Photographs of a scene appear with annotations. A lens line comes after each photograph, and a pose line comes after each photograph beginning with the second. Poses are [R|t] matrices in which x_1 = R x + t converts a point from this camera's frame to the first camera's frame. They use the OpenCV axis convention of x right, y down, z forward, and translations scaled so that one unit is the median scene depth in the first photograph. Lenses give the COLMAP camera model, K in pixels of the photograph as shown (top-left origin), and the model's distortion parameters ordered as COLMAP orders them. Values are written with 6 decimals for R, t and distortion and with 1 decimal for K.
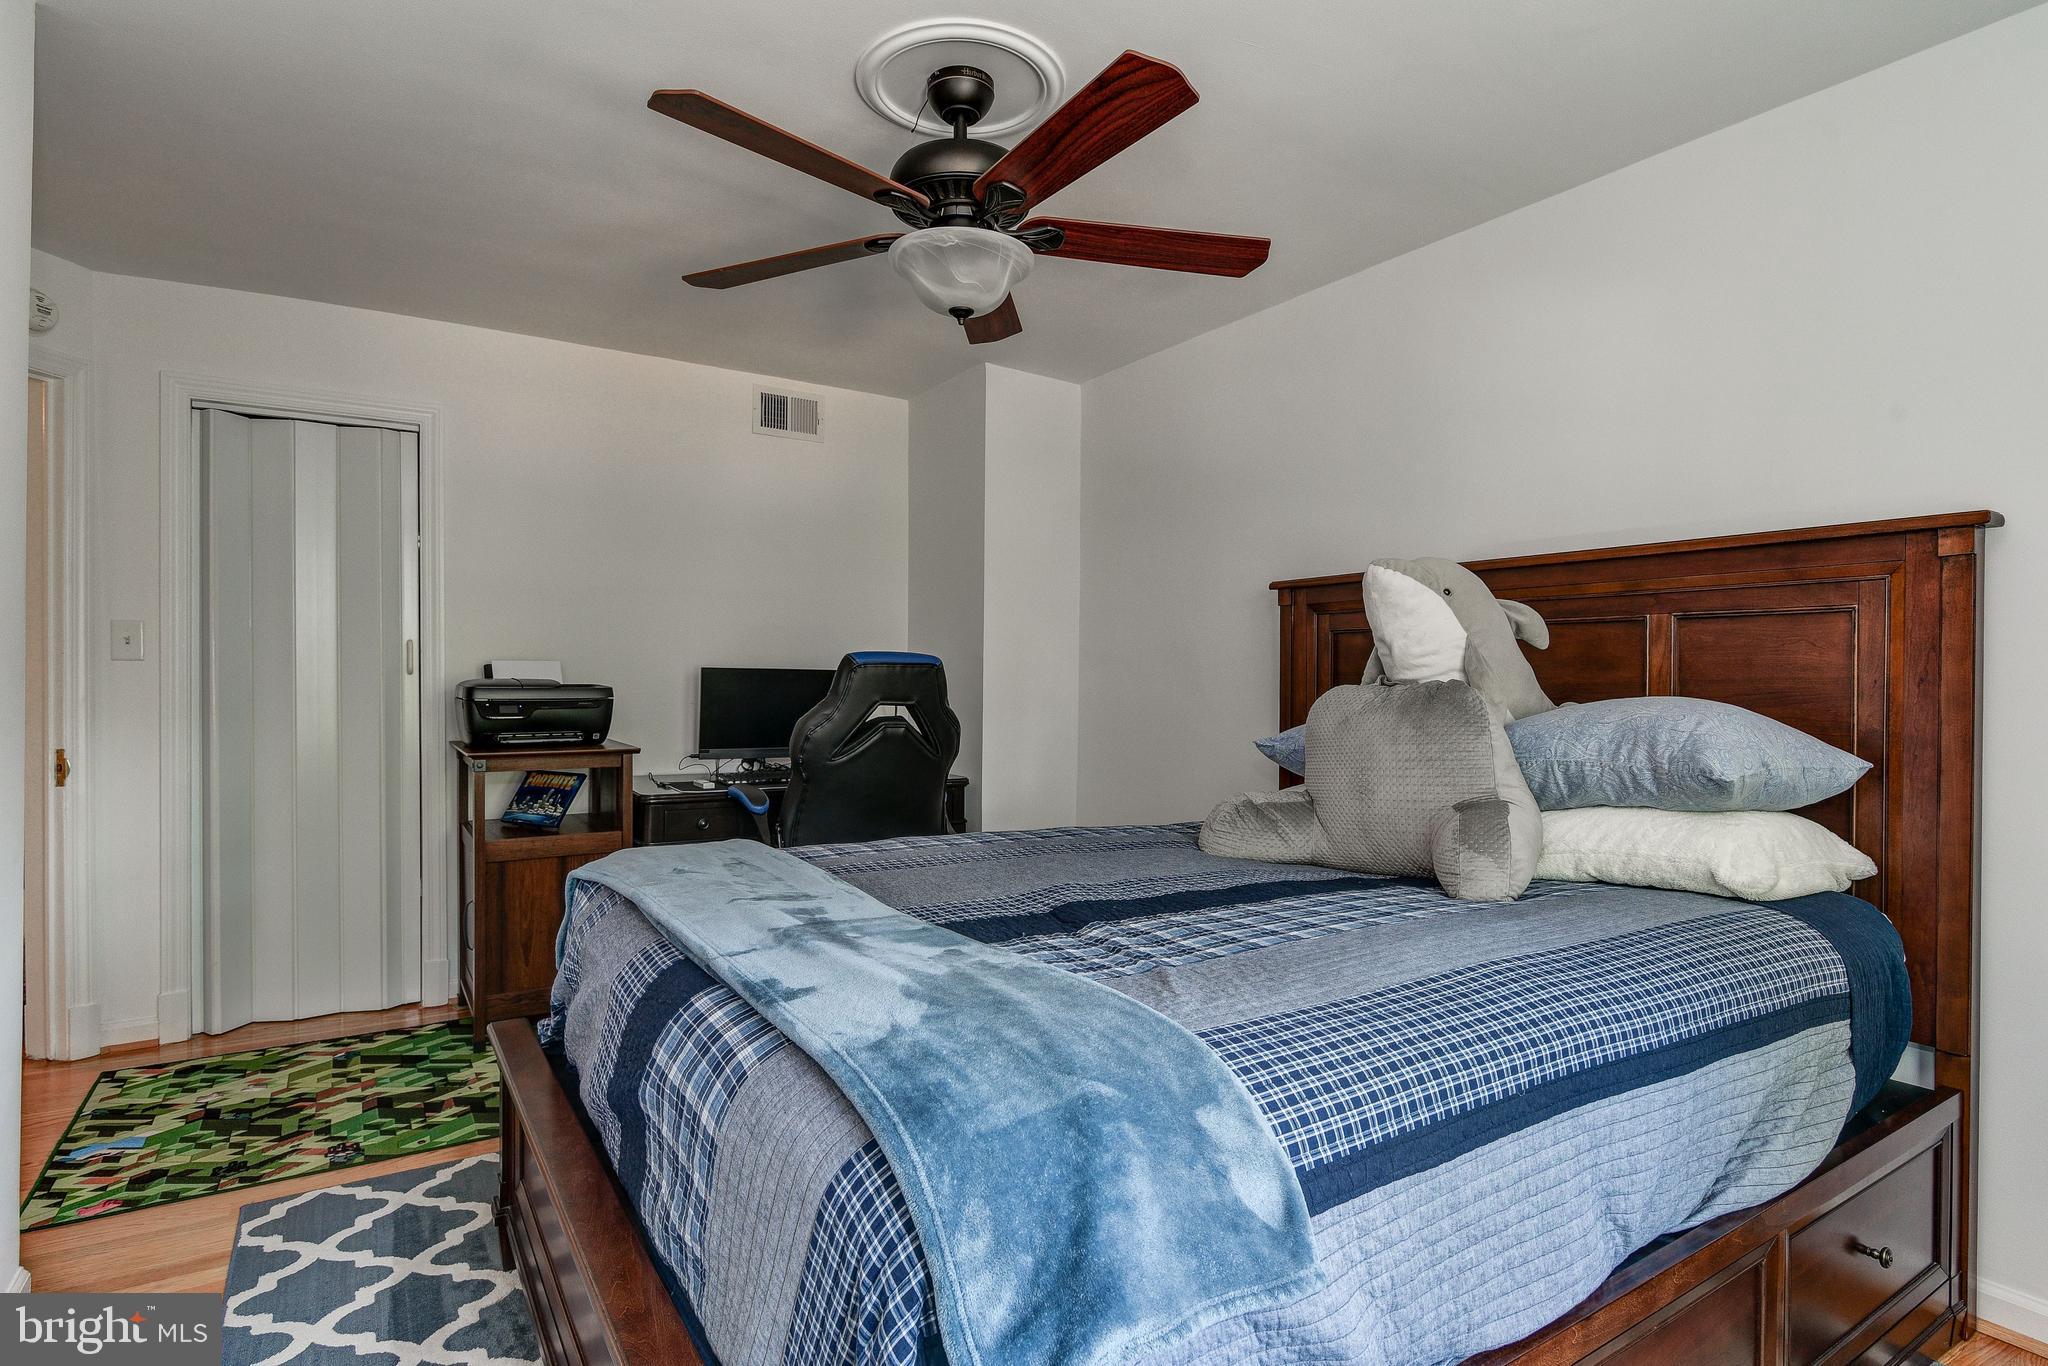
lens RADIAL K [[1041.1, 0, 1024.0], [0, 1041.1, 683.0], [0, 0, 1]] dist [0.002859, 0.000128]
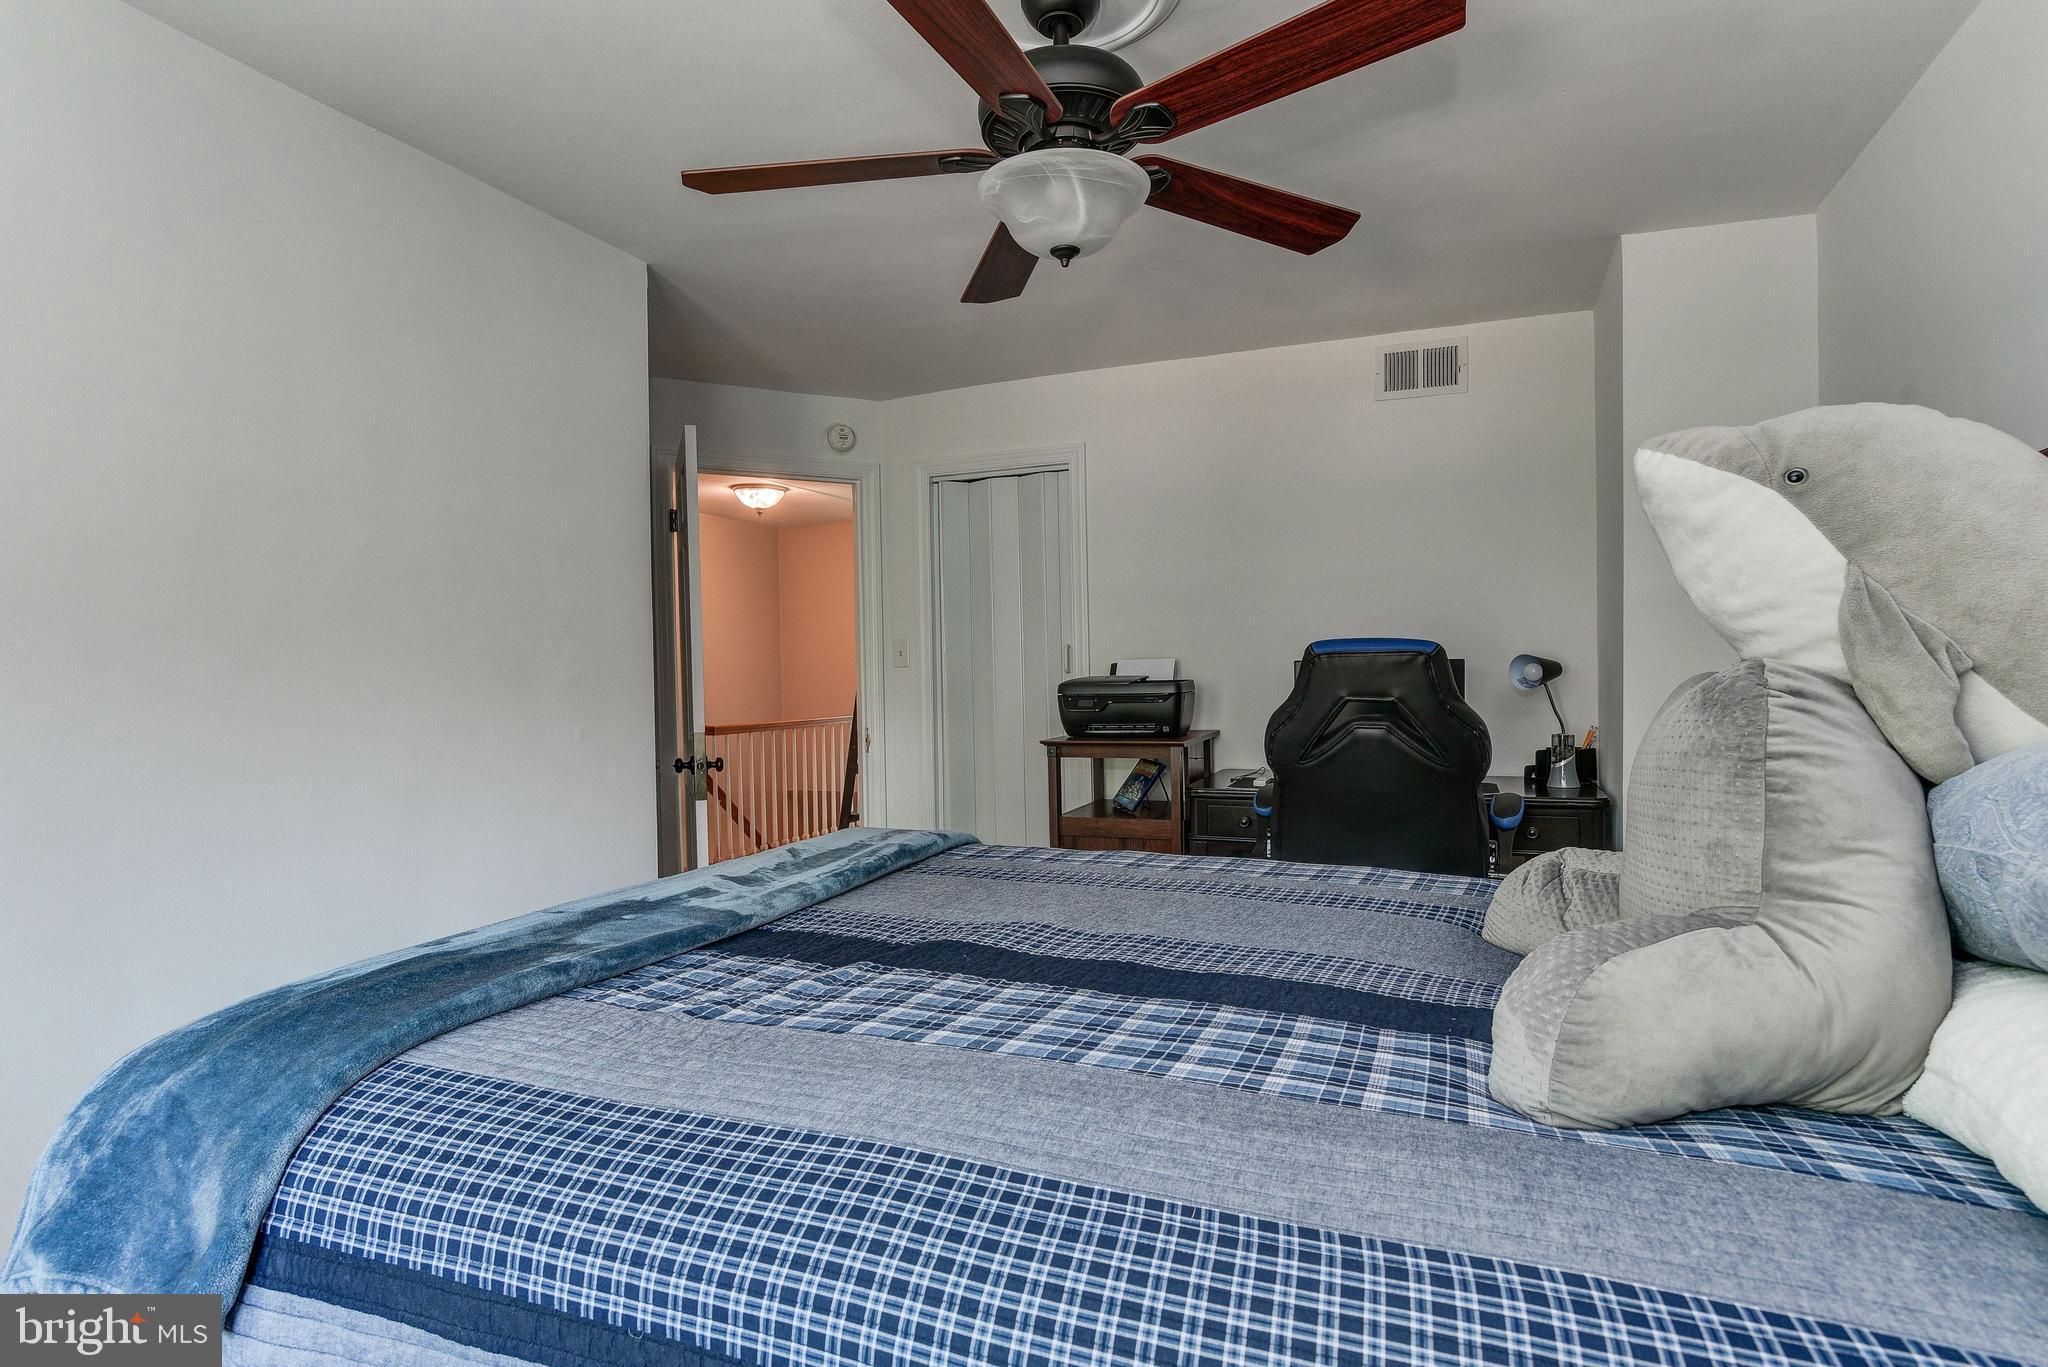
lens RADIAL K [[1041.1, 0, 1024.0], [0, 1041.1, 683.5], [0, 0, 1]] dist [0.002859, 0.000128]
pose [[0.593487, -0.006720, -0.804815, 0.358305], [0.013231, 0.999911, 0.001408, 0.001583], [0.804735, -0.011484, 0.593524, 0.260953]]
